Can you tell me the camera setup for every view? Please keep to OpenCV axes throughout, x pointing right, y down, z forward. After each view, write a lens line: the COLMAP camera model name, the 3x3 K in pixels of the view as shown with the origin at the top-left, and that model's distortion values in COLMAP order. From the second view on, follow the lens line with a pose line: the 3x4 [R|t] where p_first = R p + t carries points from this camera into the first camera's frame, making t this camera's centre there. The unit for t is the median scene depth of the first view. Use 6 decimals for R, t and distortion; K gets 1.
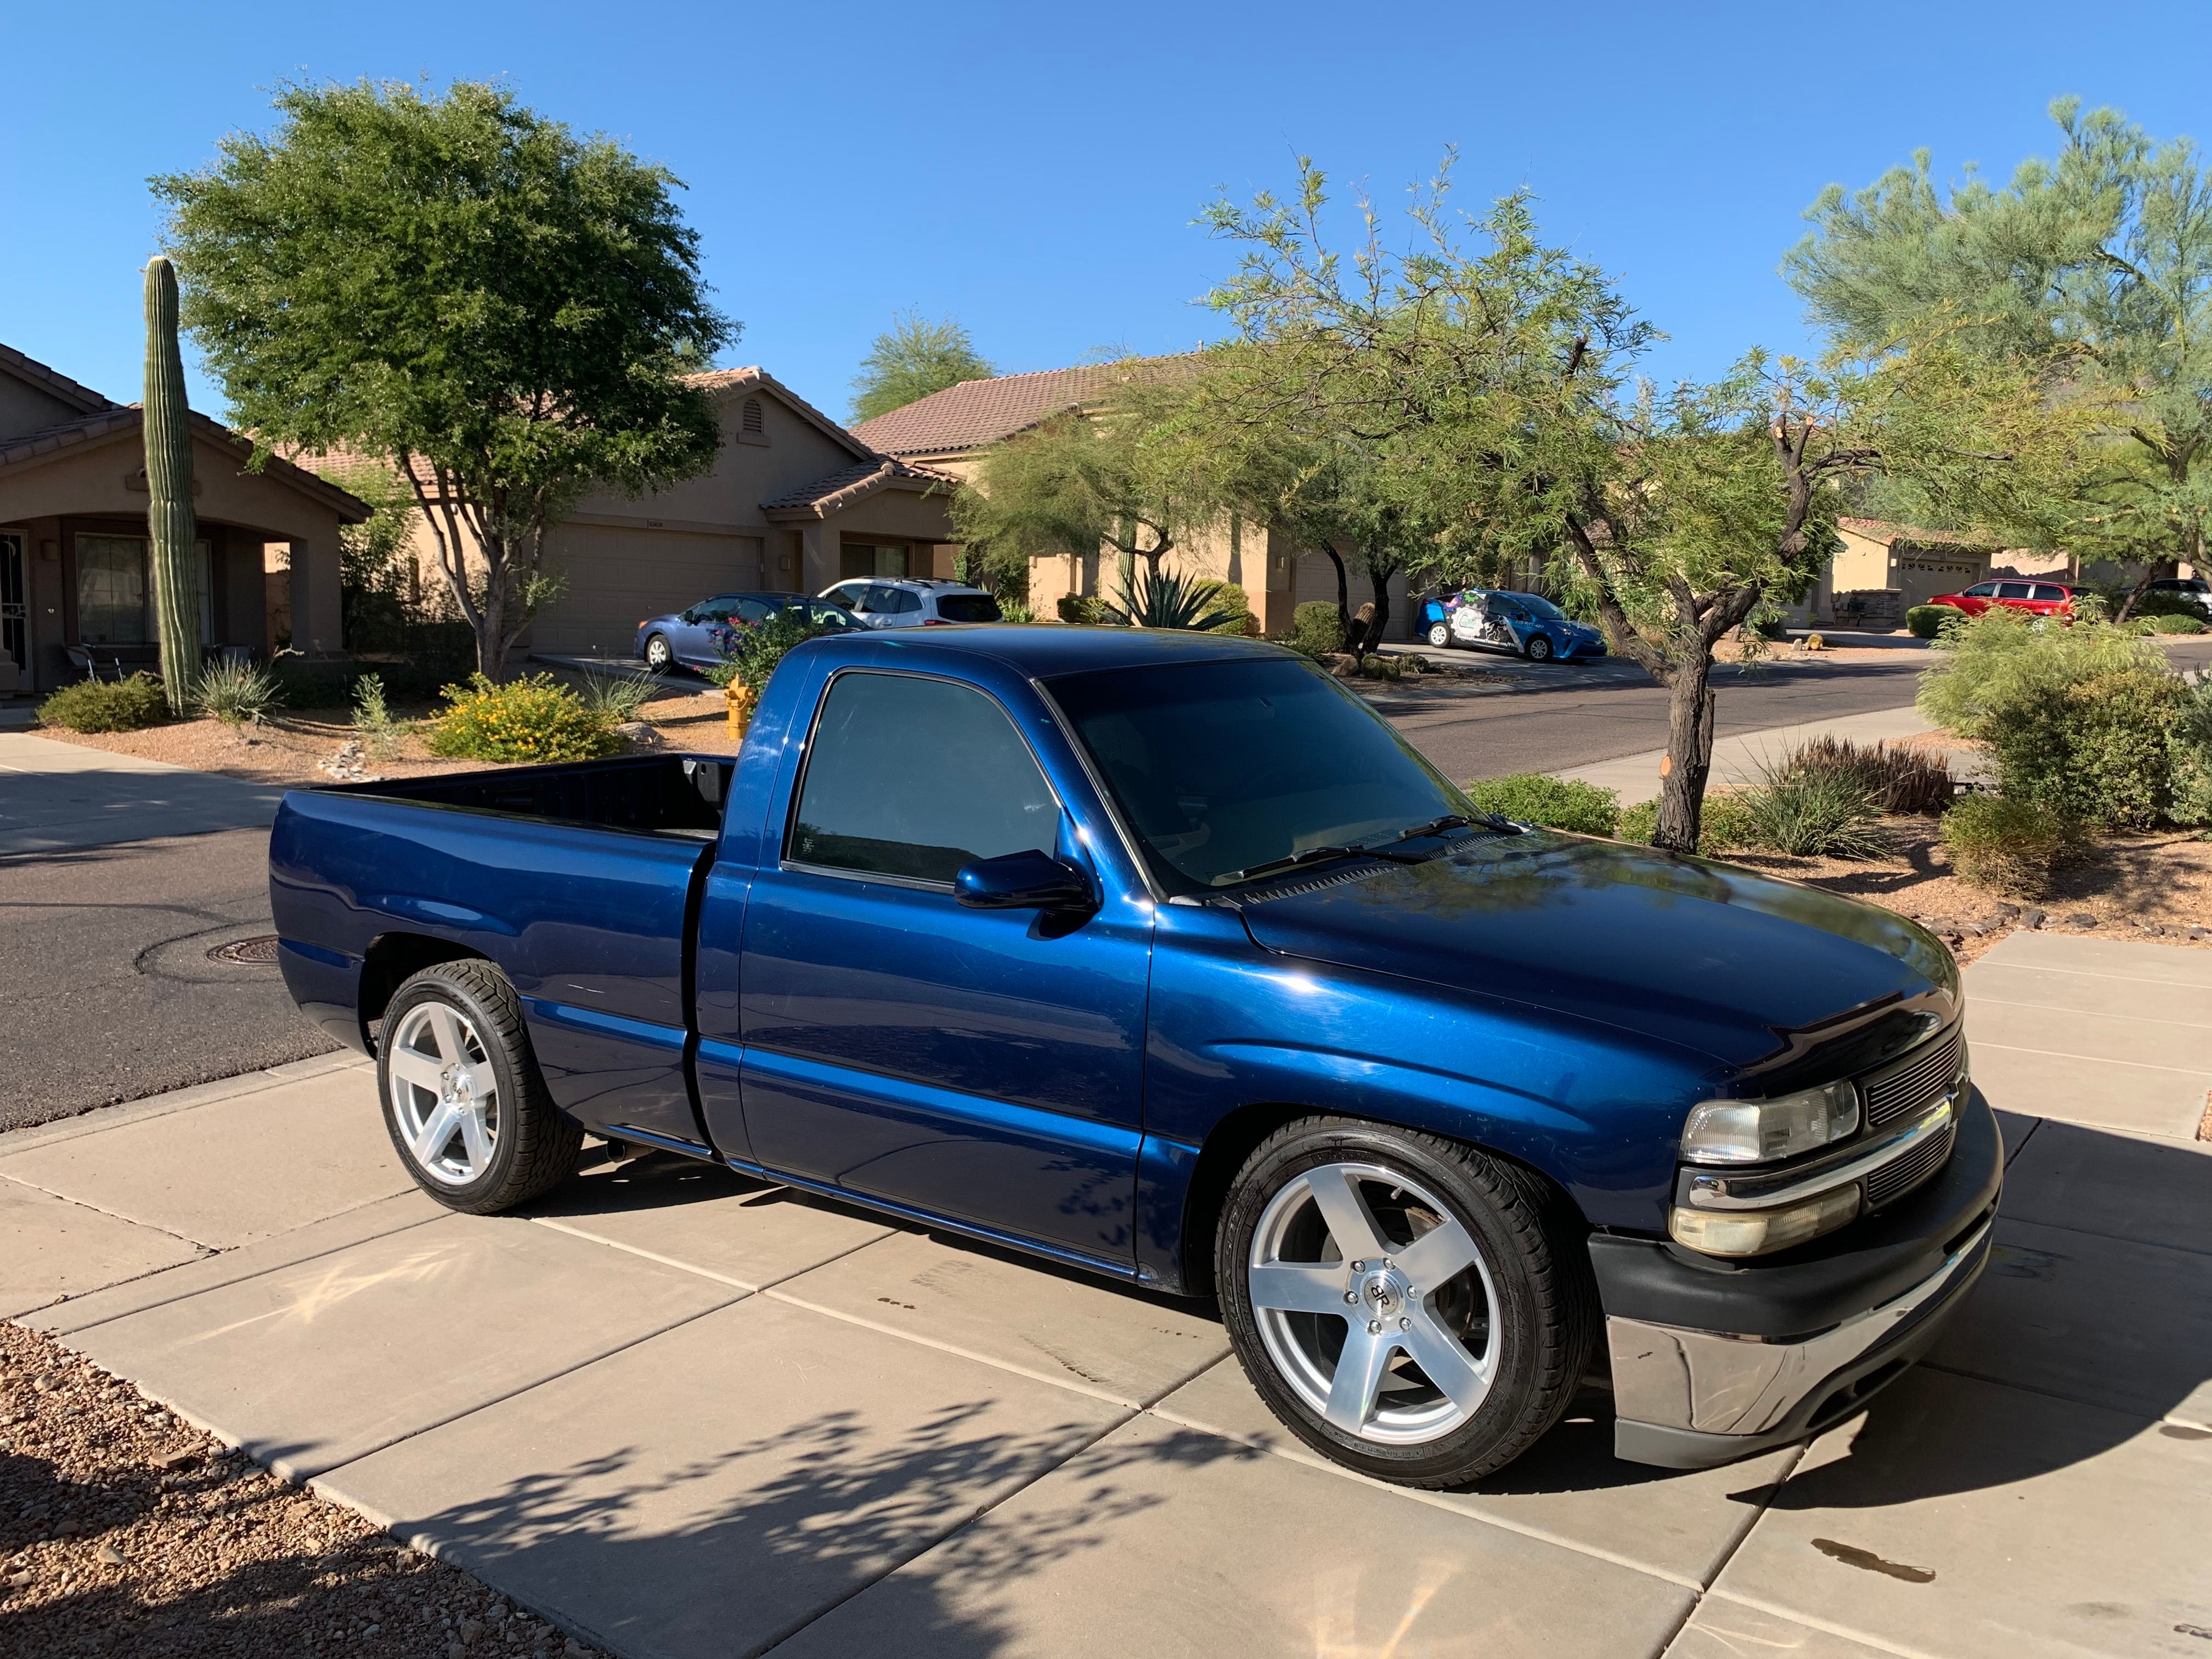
lens RADIAL K [[1800.9, 0, 1106.0], [0, 1800.9, 829.5], [0, 0, 1]] dist [-0.026029, 0.054466]
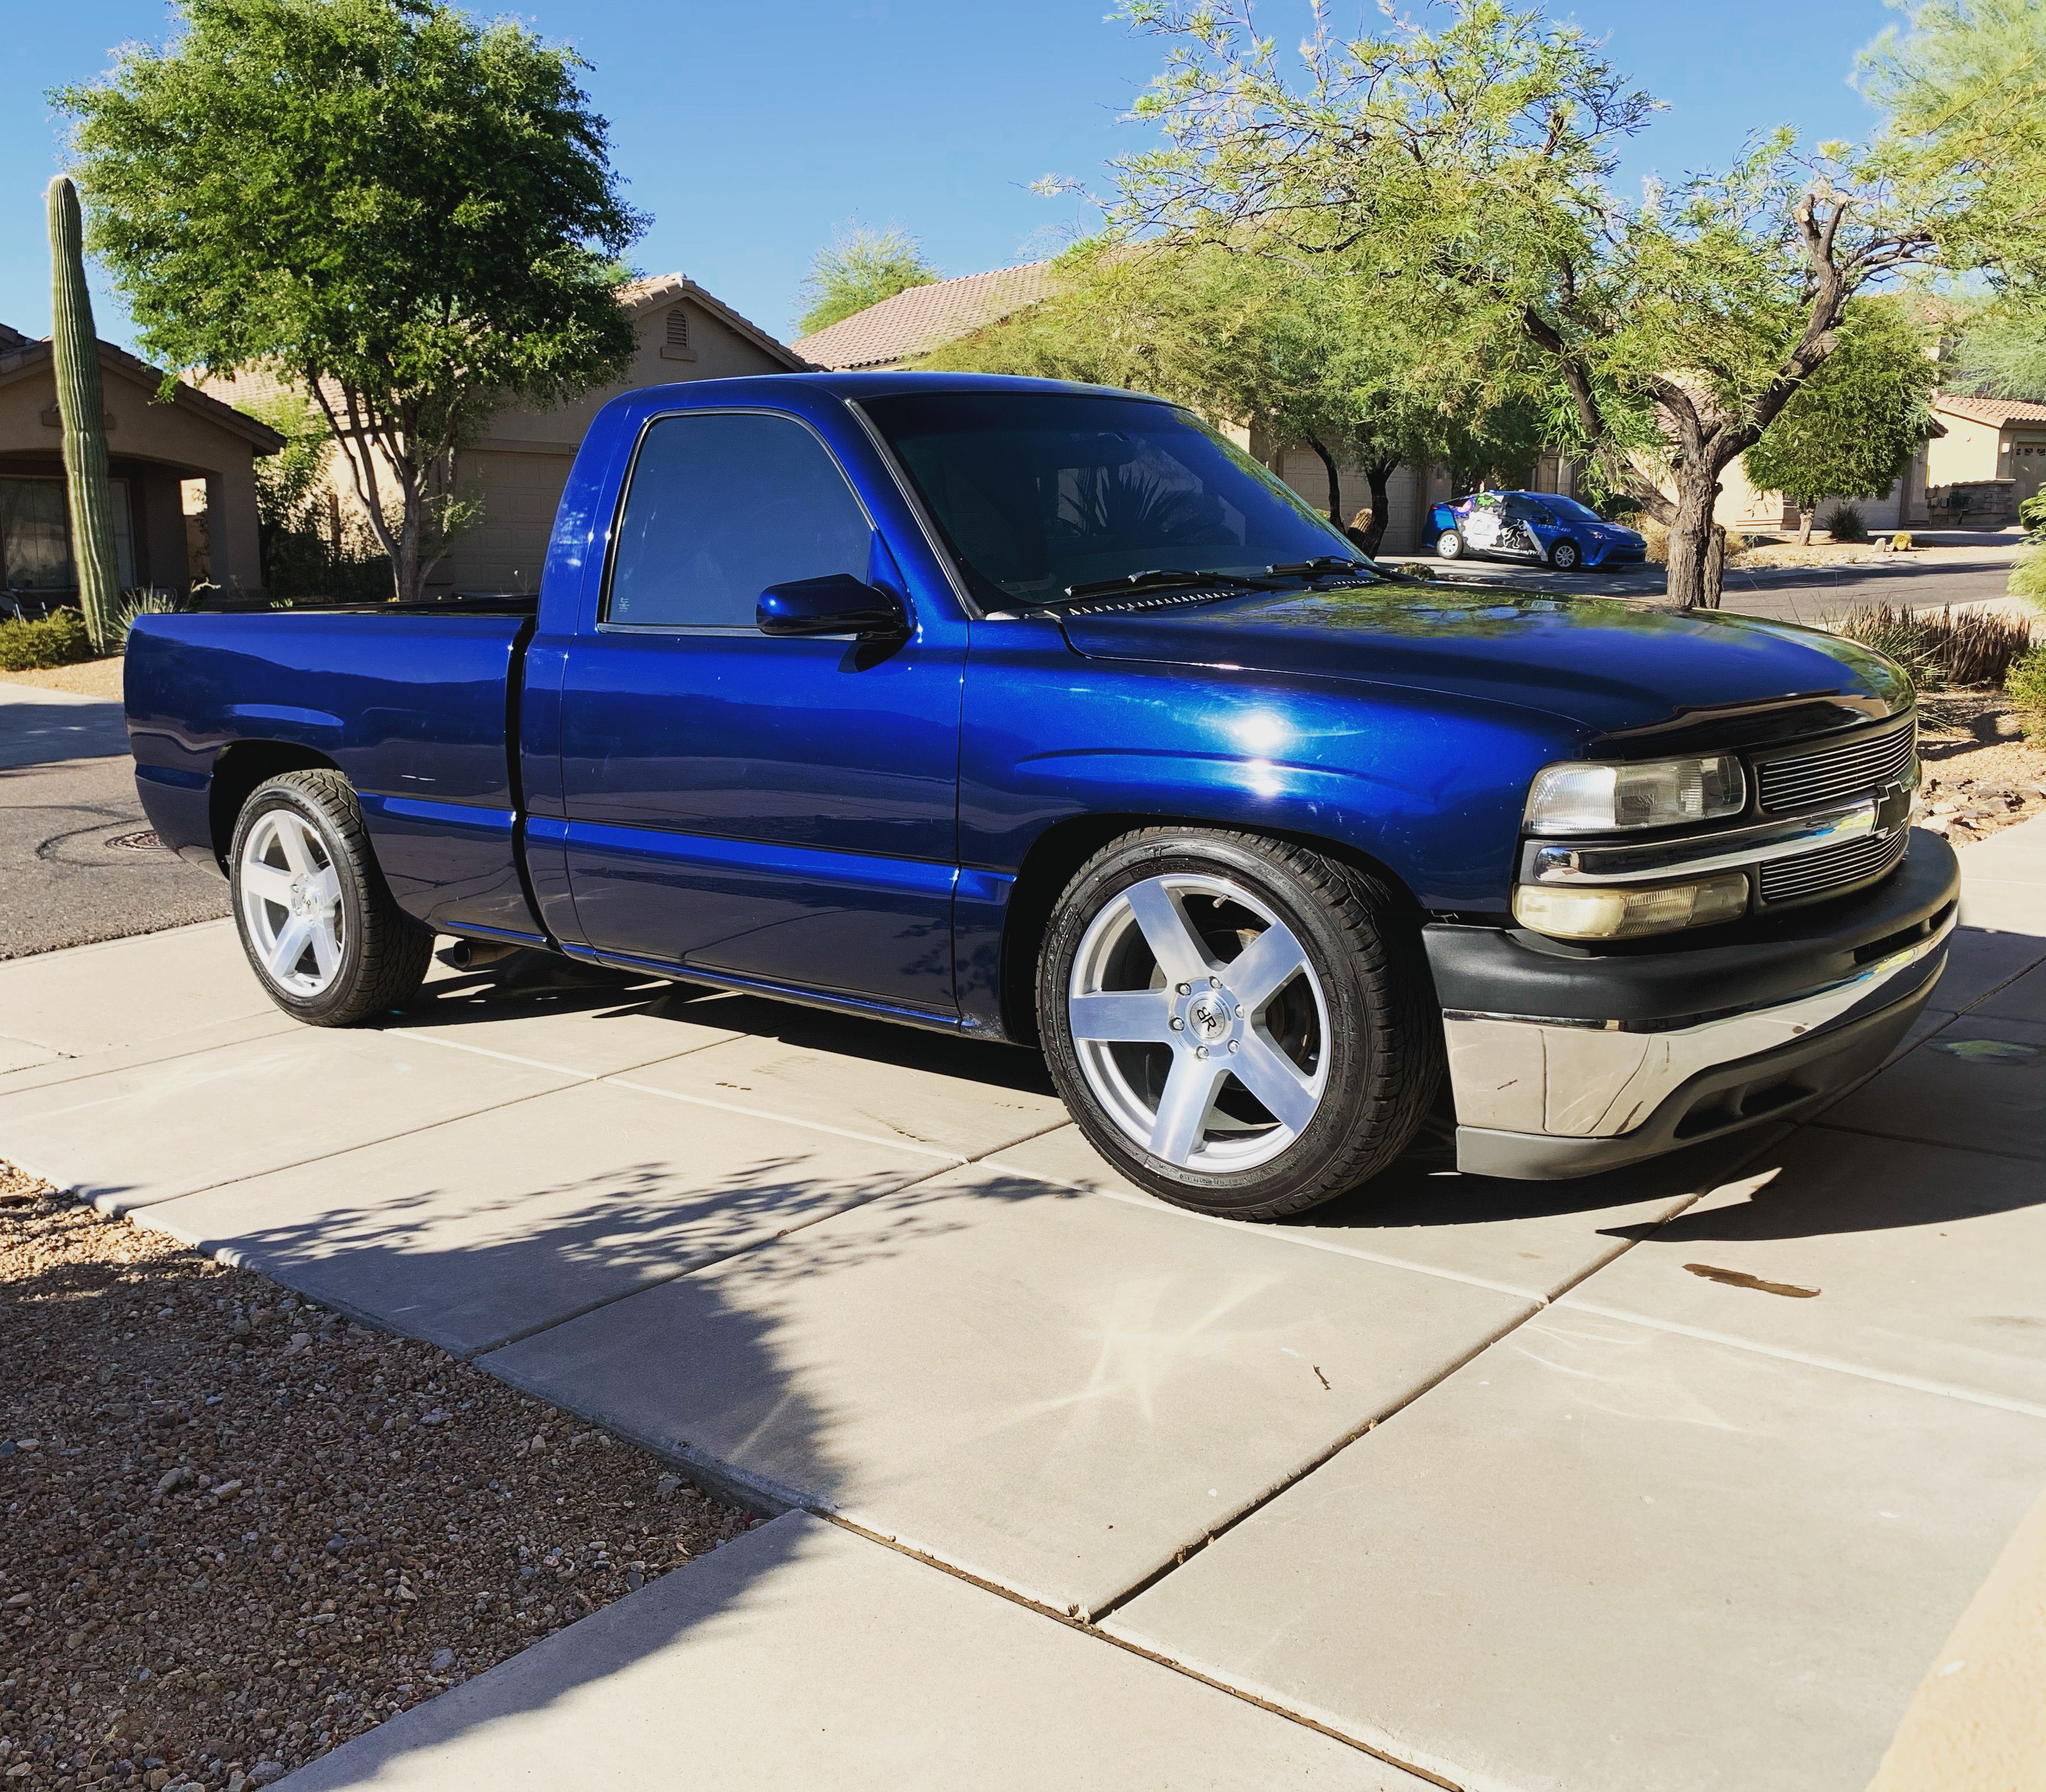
lens RADIAL K [[1930.4, 0, 830.3], [0, 1930.4, 934.2], [0, 0, 1]] dist [0.024484, -0.023165]
pose [[0.990381, -0.011015, -0.137925, 0.066728], [0.019129, 0.998154, 0.057645, 0.105621], [0.137035, -0.059729, 0.988764, -0.006099]]
